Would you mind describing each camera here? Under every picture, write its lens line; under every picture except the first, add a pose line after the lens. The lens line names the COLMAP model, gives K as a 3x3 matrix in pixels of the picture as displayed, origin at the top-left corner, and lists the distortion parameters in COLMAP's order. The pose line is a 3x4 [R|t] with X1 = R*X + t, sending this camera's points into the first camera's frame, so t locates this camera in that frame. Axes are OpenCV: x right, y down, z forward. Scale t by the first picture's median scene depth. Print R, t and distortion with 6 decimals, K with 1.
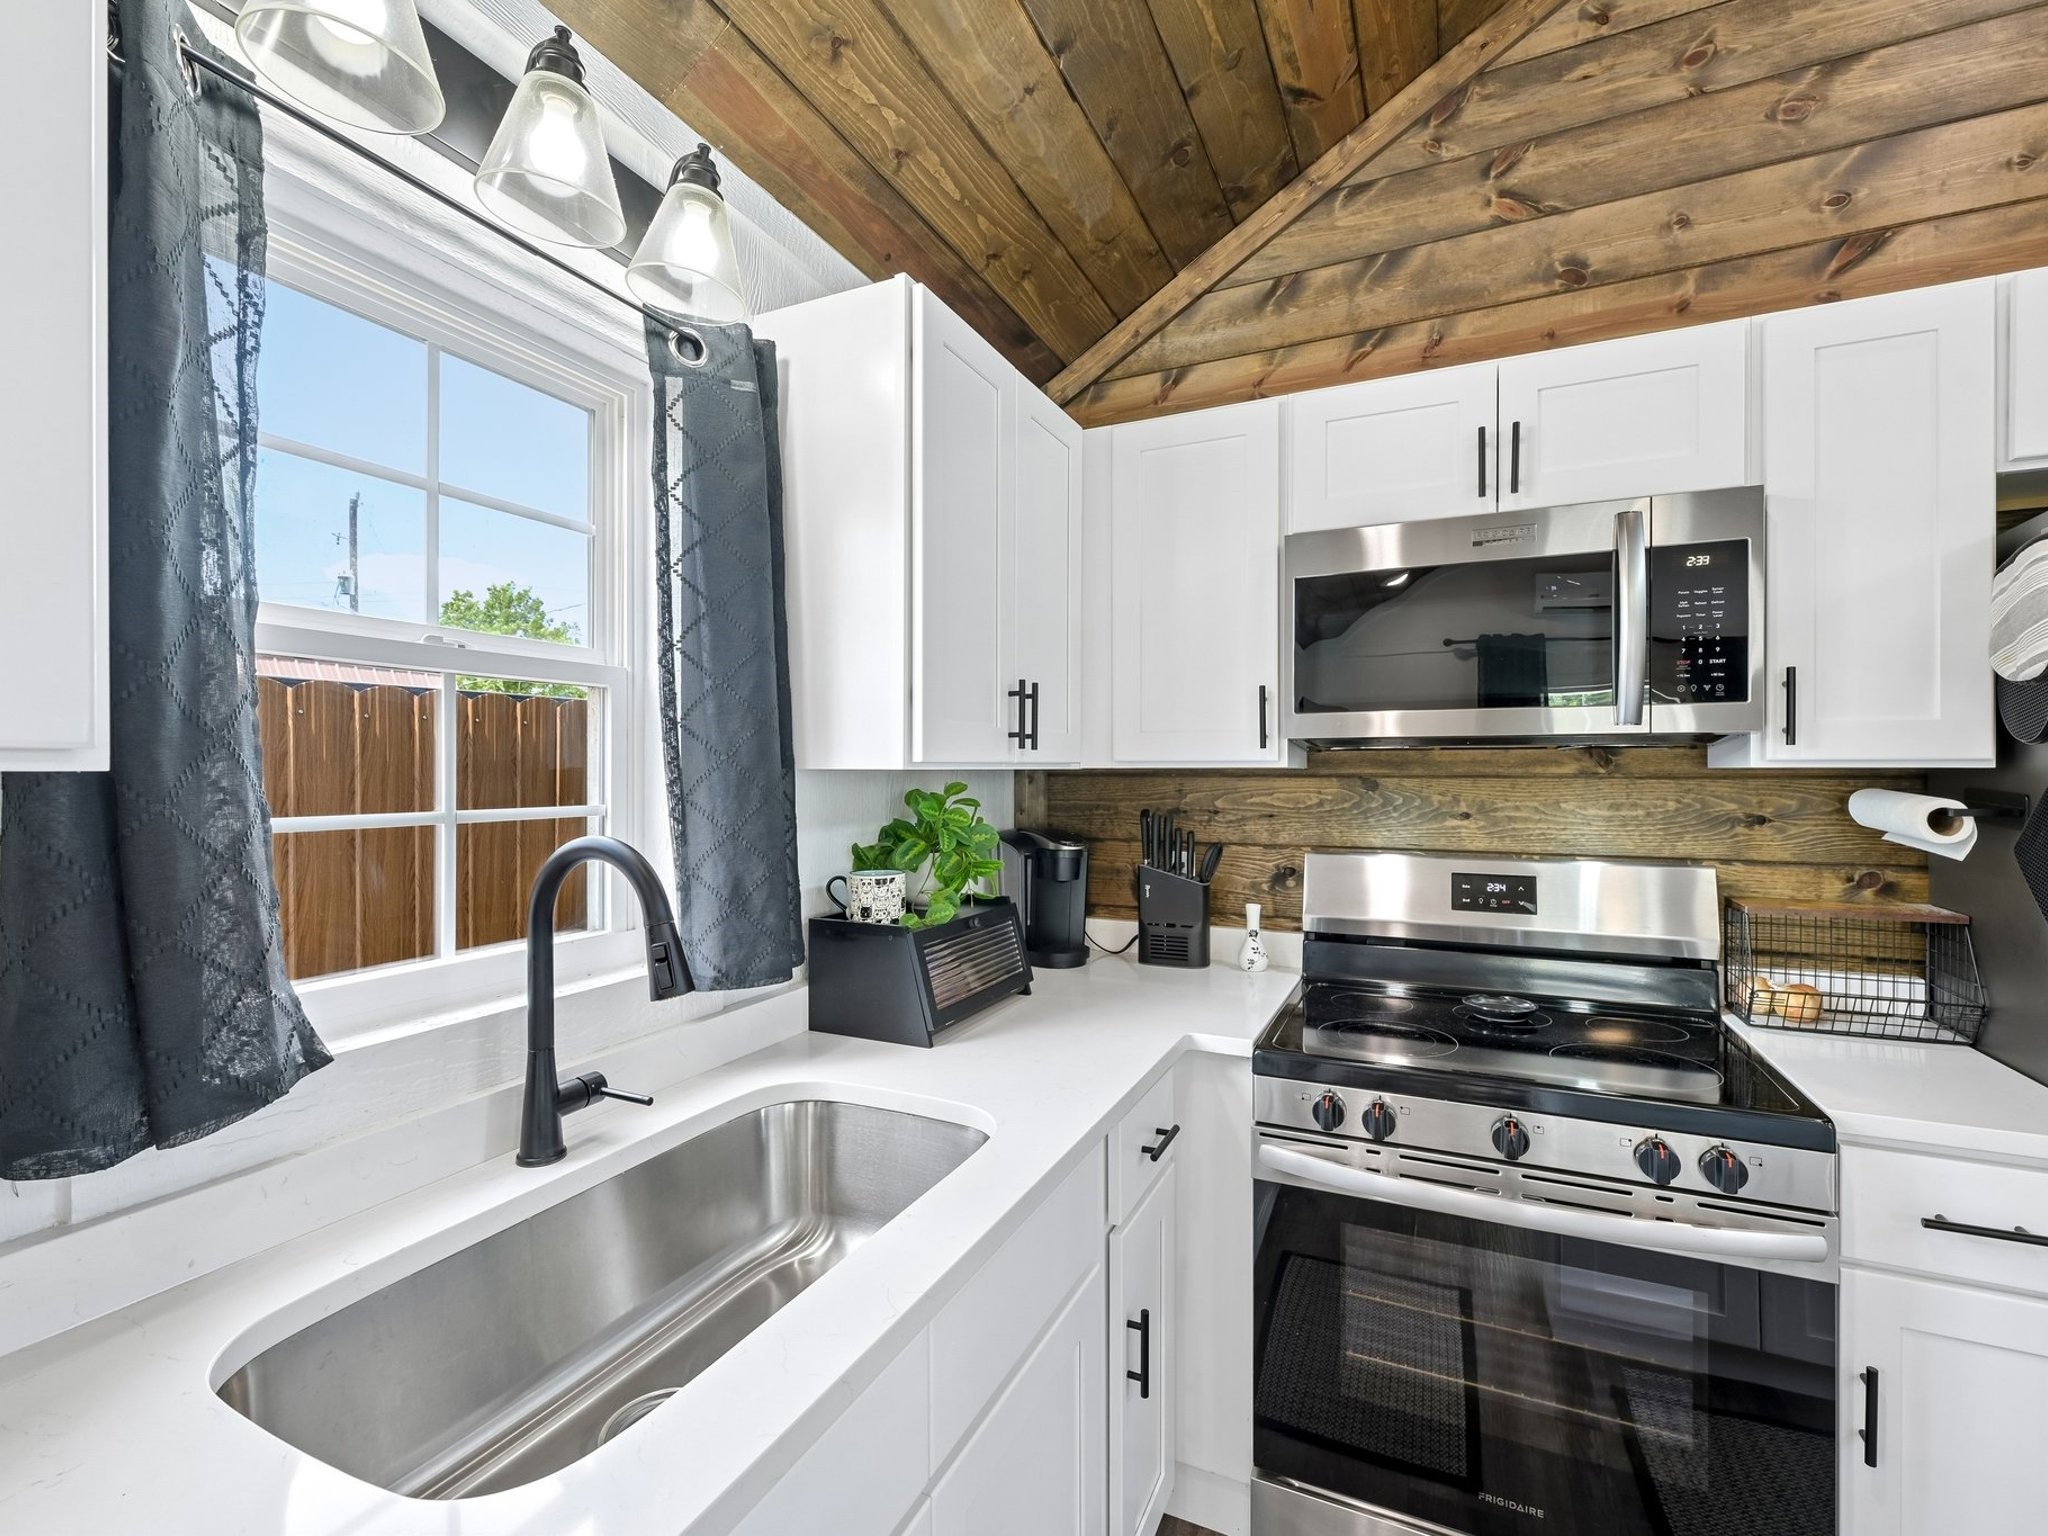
lens RADIAL K [[913.7, 0, 1023.5], [0, 913.7, 774.5], [0, 0, 1]] dist [-0.001973, 0.000399]
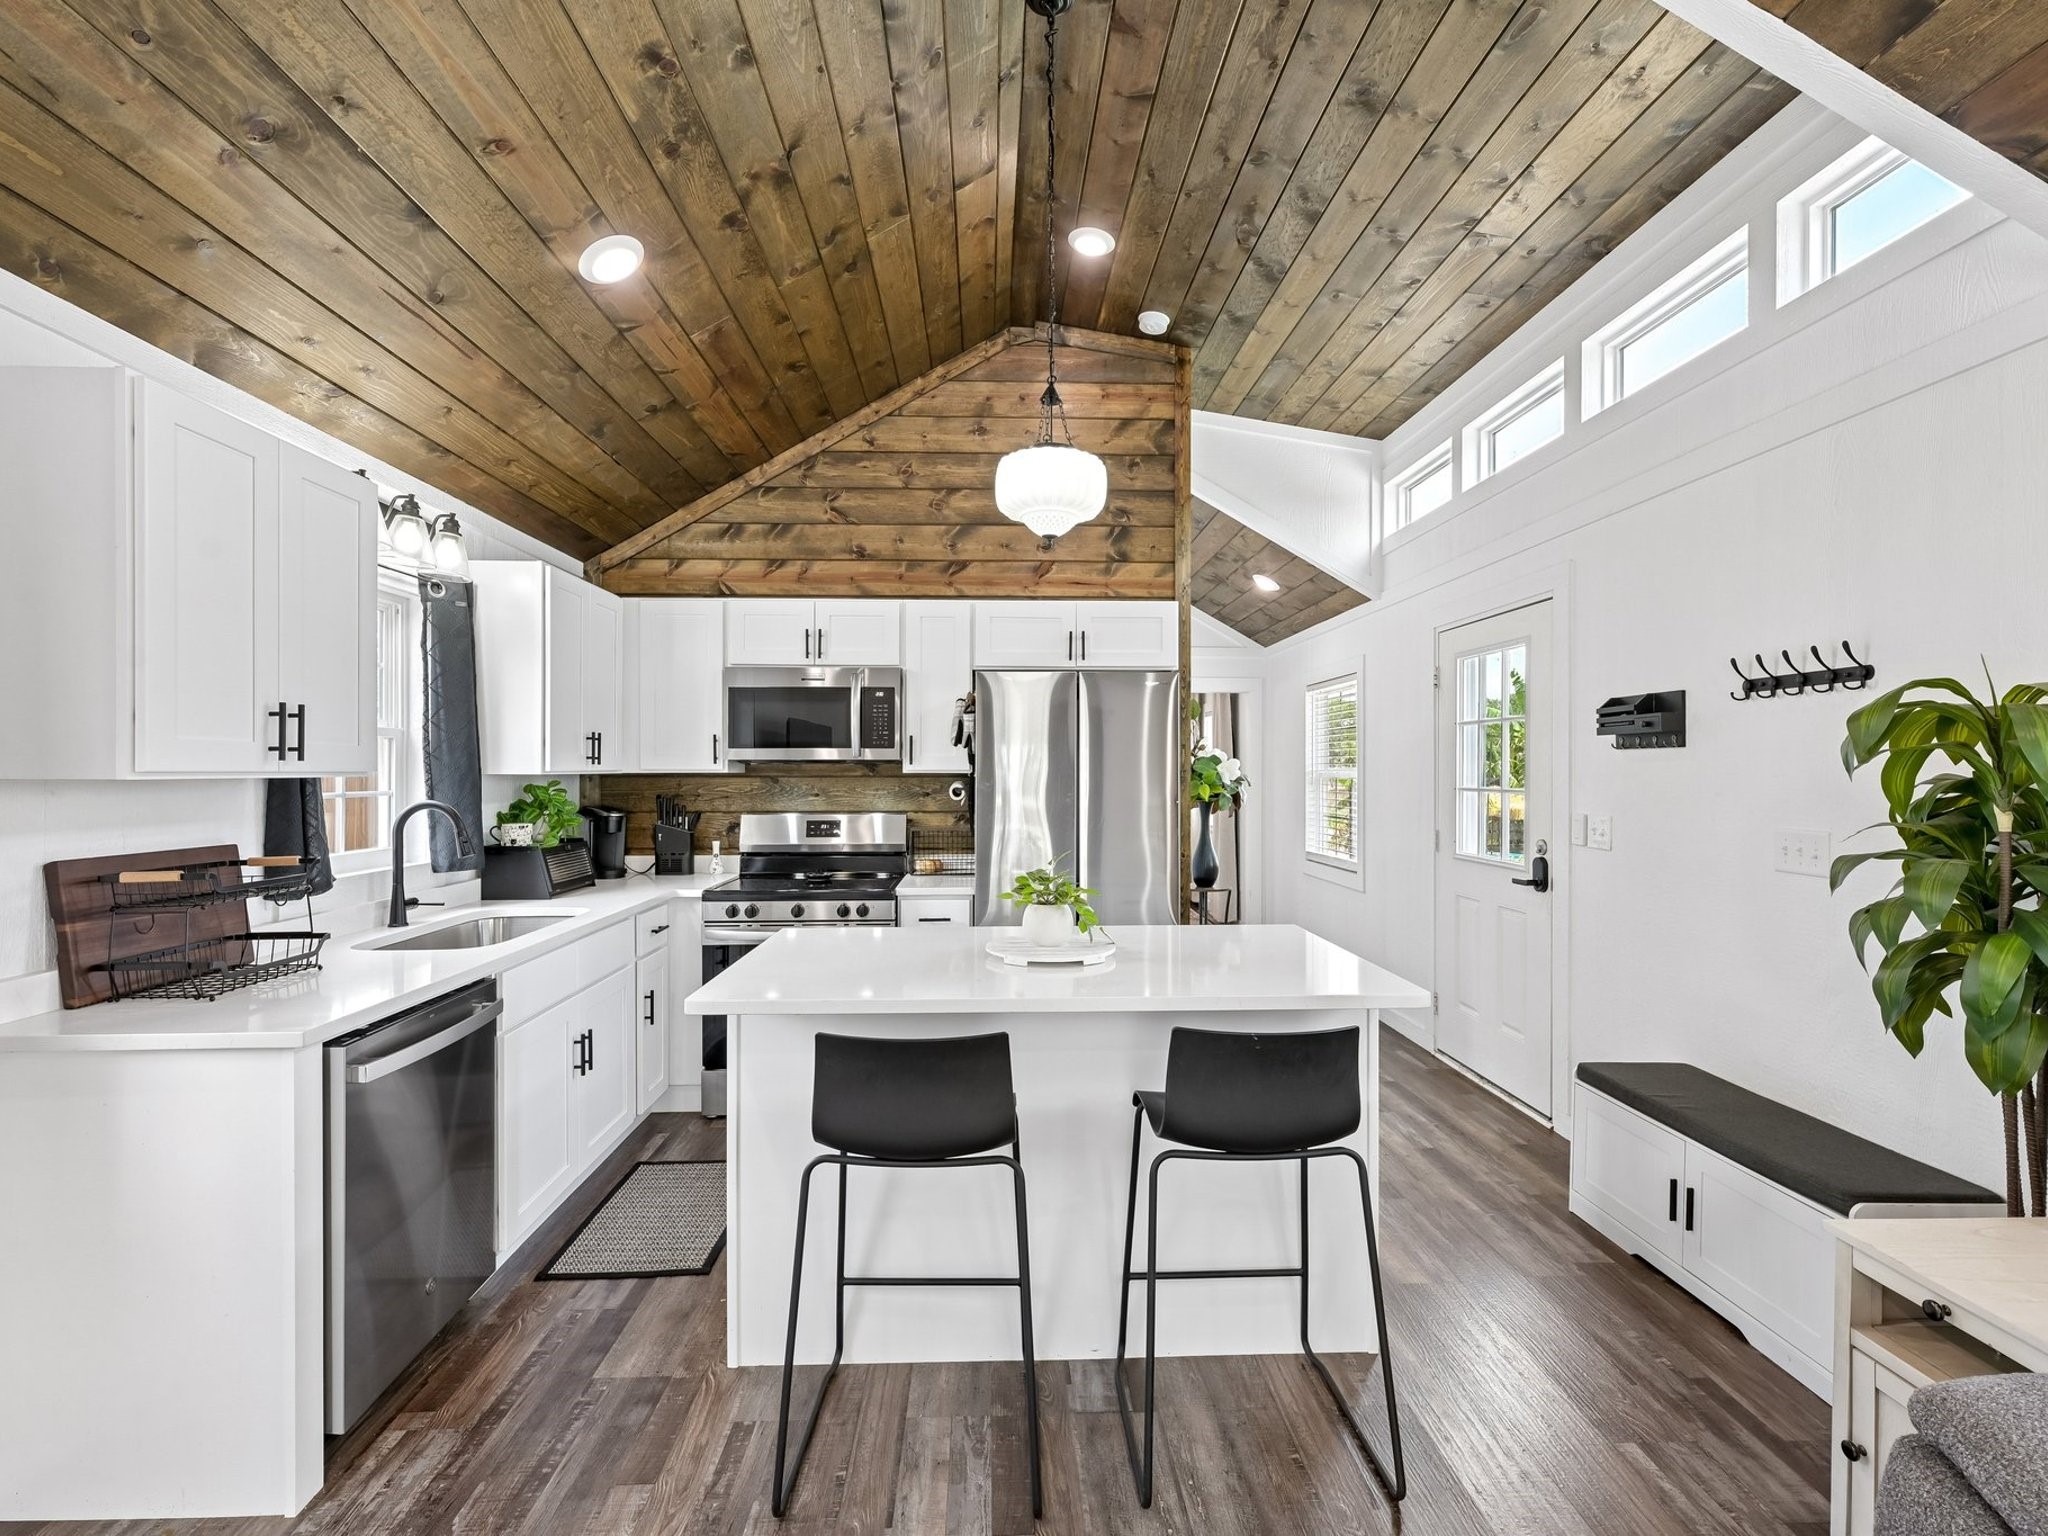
lens RADIAL K [[930.2, 0, 1022.0], [0, 930.2, 772.2], [0, 0, 1]] dist [-0.001922, 0.000046]
pose [[0.888155, -0.000613, 0.459543, -0.100467], [0.001321, 0.999998, -0.001220, -0.005257], [-0.459542, 0.001690, 0.888155, -1.264866]]
